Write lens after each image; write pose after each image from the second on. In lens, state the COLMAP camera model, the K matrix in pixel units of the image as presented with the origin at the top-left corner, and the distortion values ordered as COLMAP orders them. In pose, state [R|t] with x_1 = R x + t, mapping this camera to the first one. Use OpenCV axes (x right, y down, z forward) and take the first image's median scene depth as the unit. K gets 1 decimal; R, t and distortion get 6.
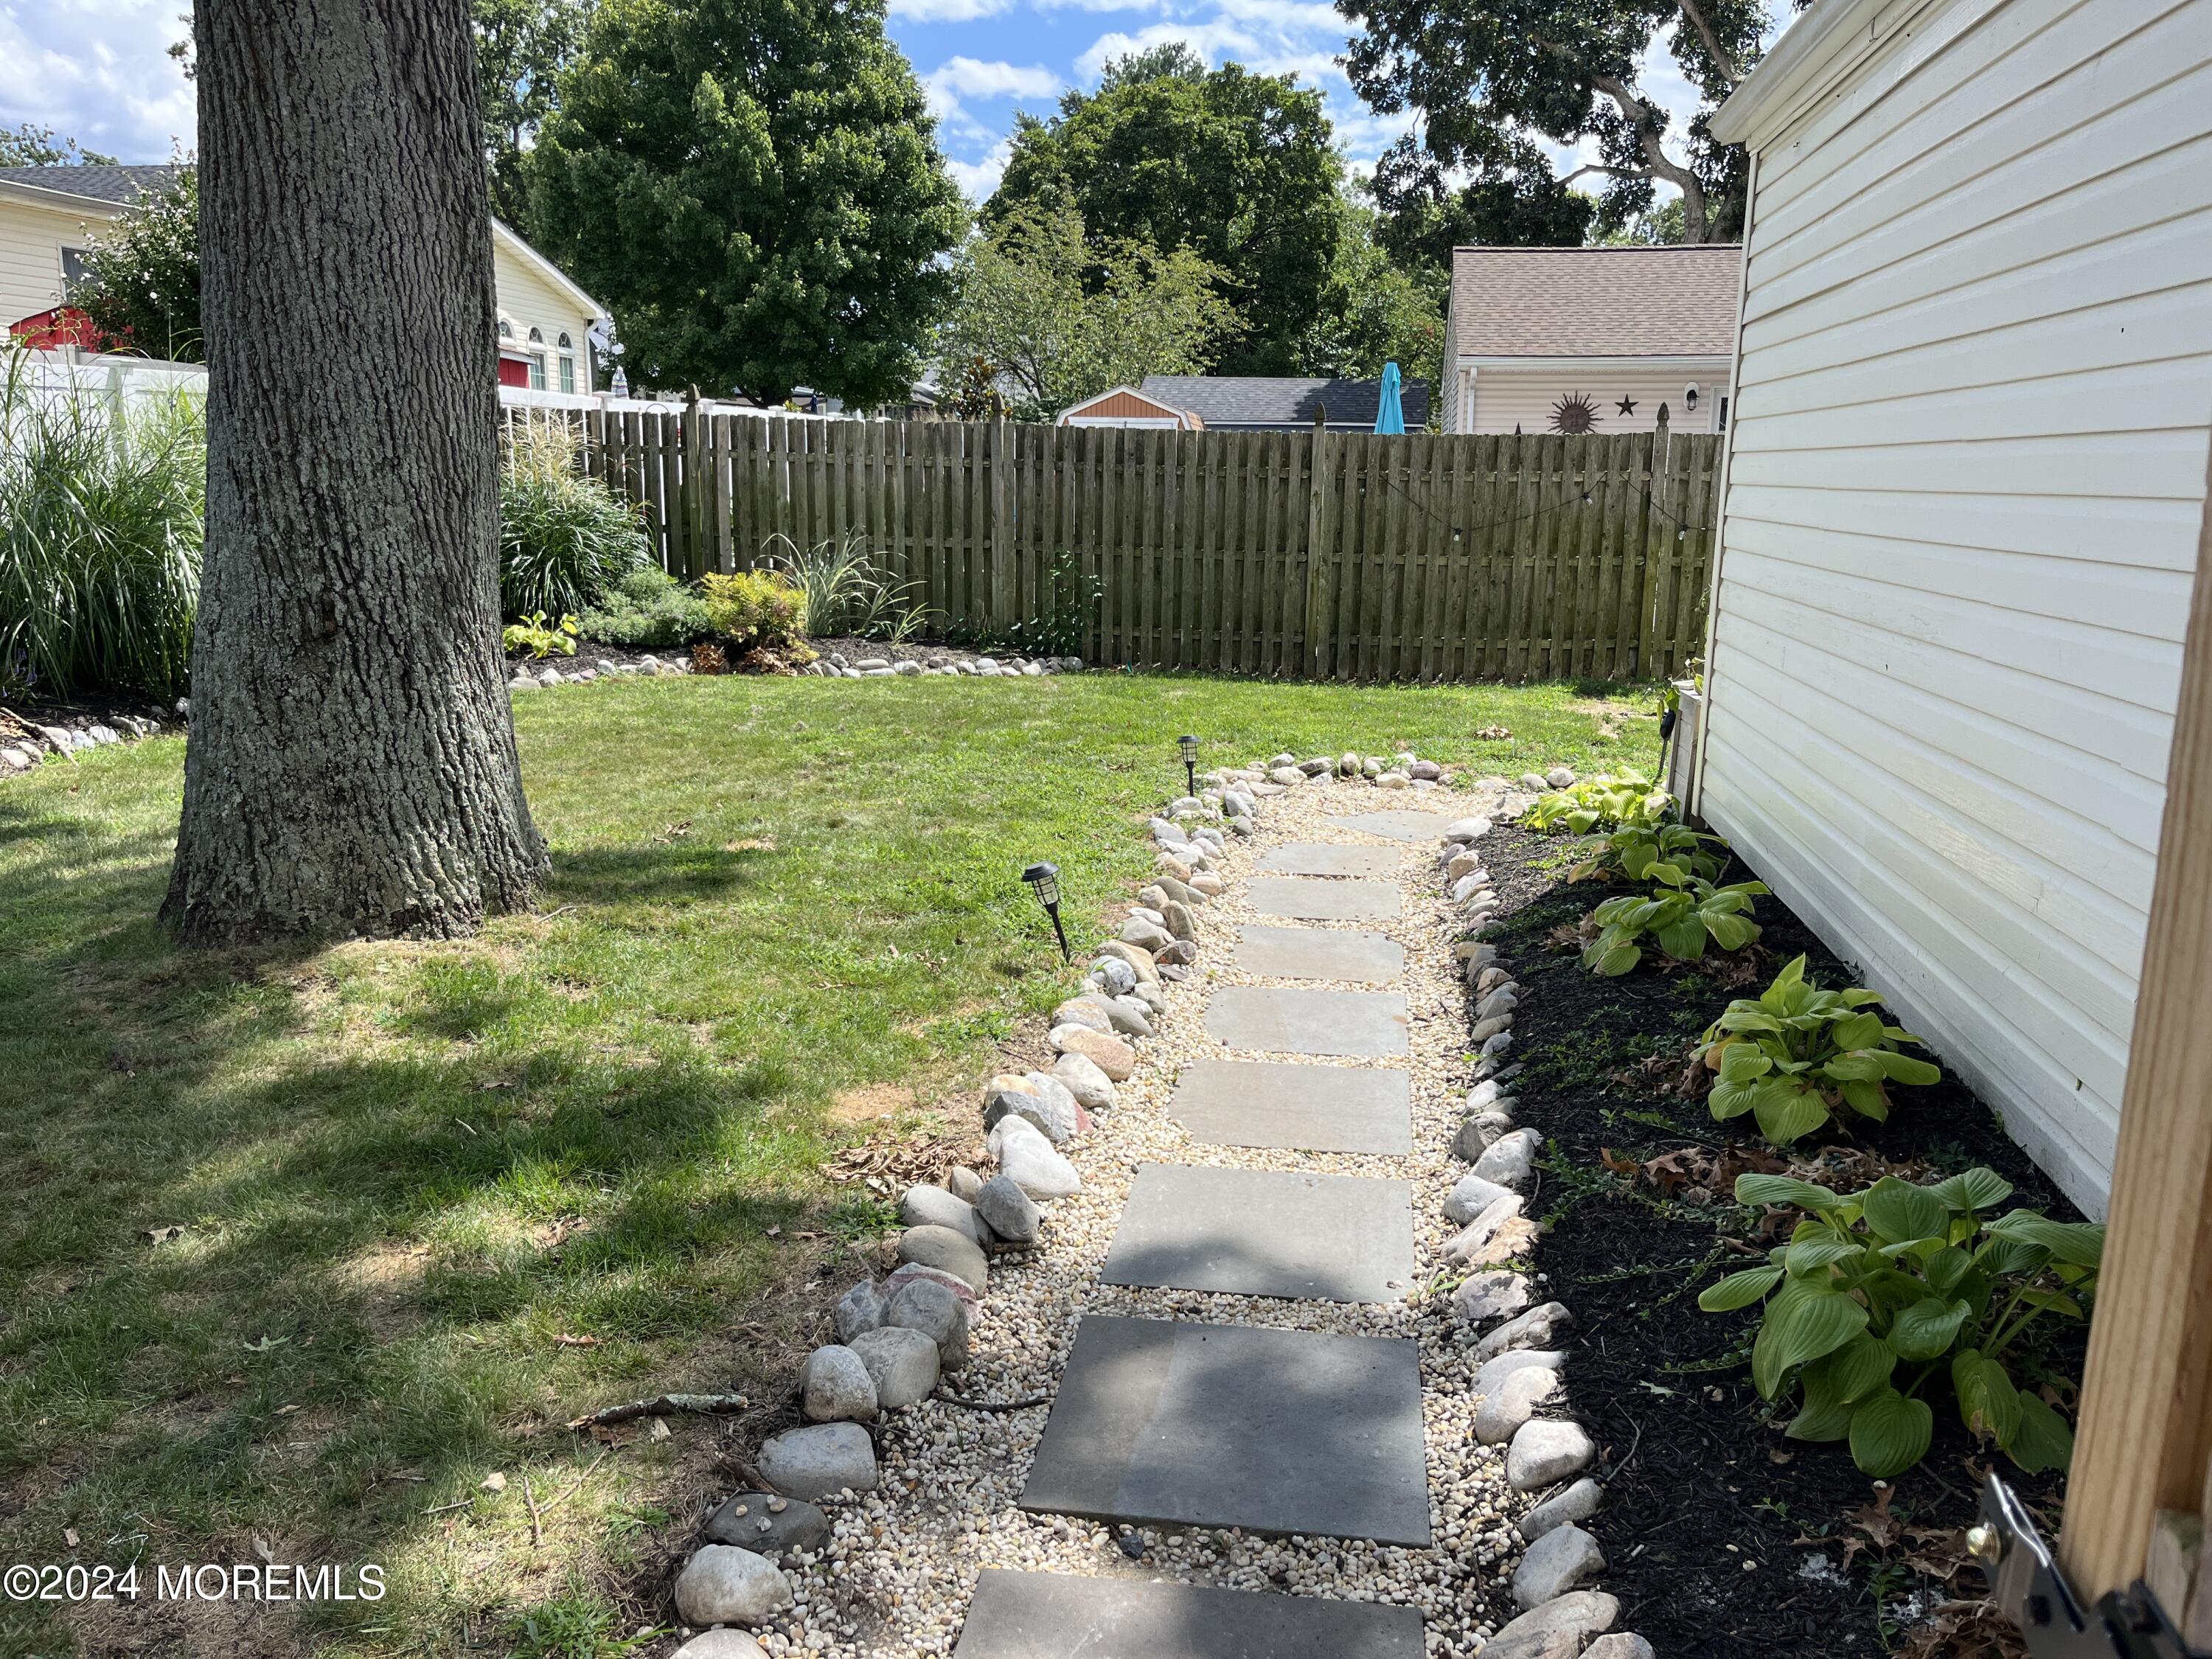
lens RADIAL K [[1688.3, 0, 1107.3], [0, 1688.3, 843.8], [0, 0, 1]] dist [0.034010, -0.037184]
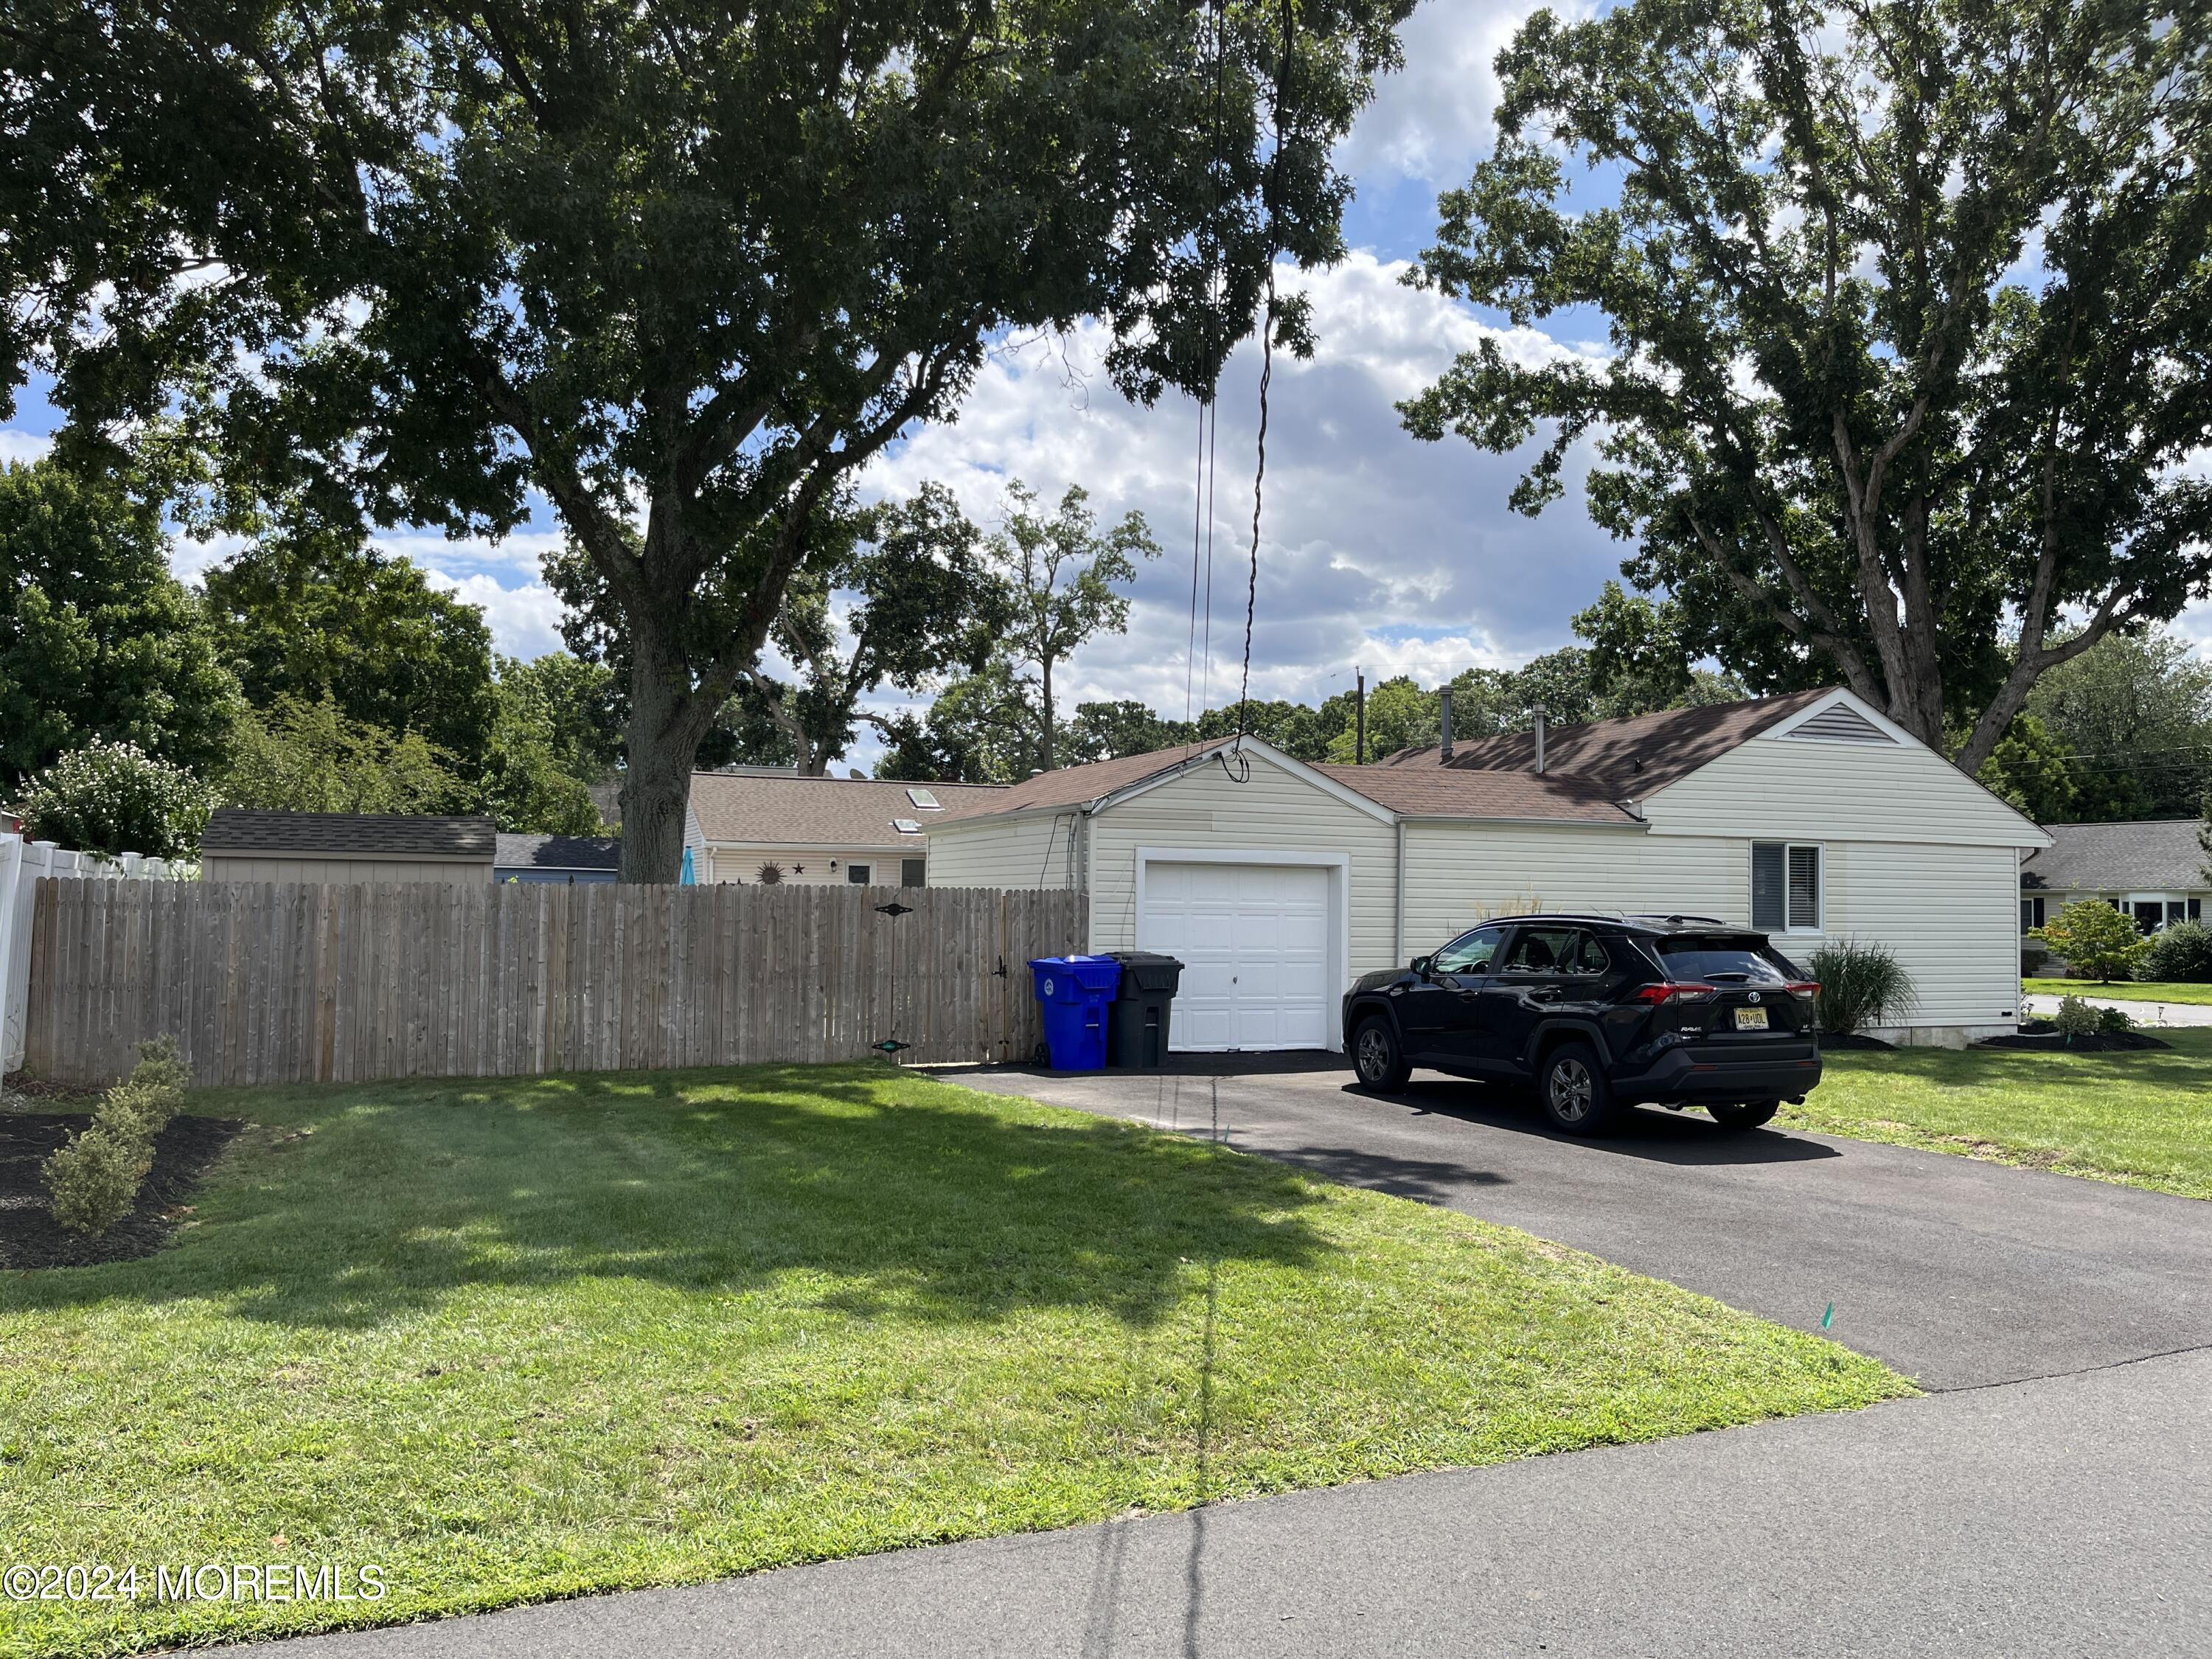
lens RADIAL K [[1688.3, 0, 1106.4], [0, 1688.3, 831.5], [0, 0, 1]] dist [0.034010, -0.037184]
pose [[0.853019, 0.026604, 0.521201, -0.196720], [0.104700, 0.969671, -0.220851, 0.074428], [-0.511269, 0.242960, 0.824363, -0.366665]]
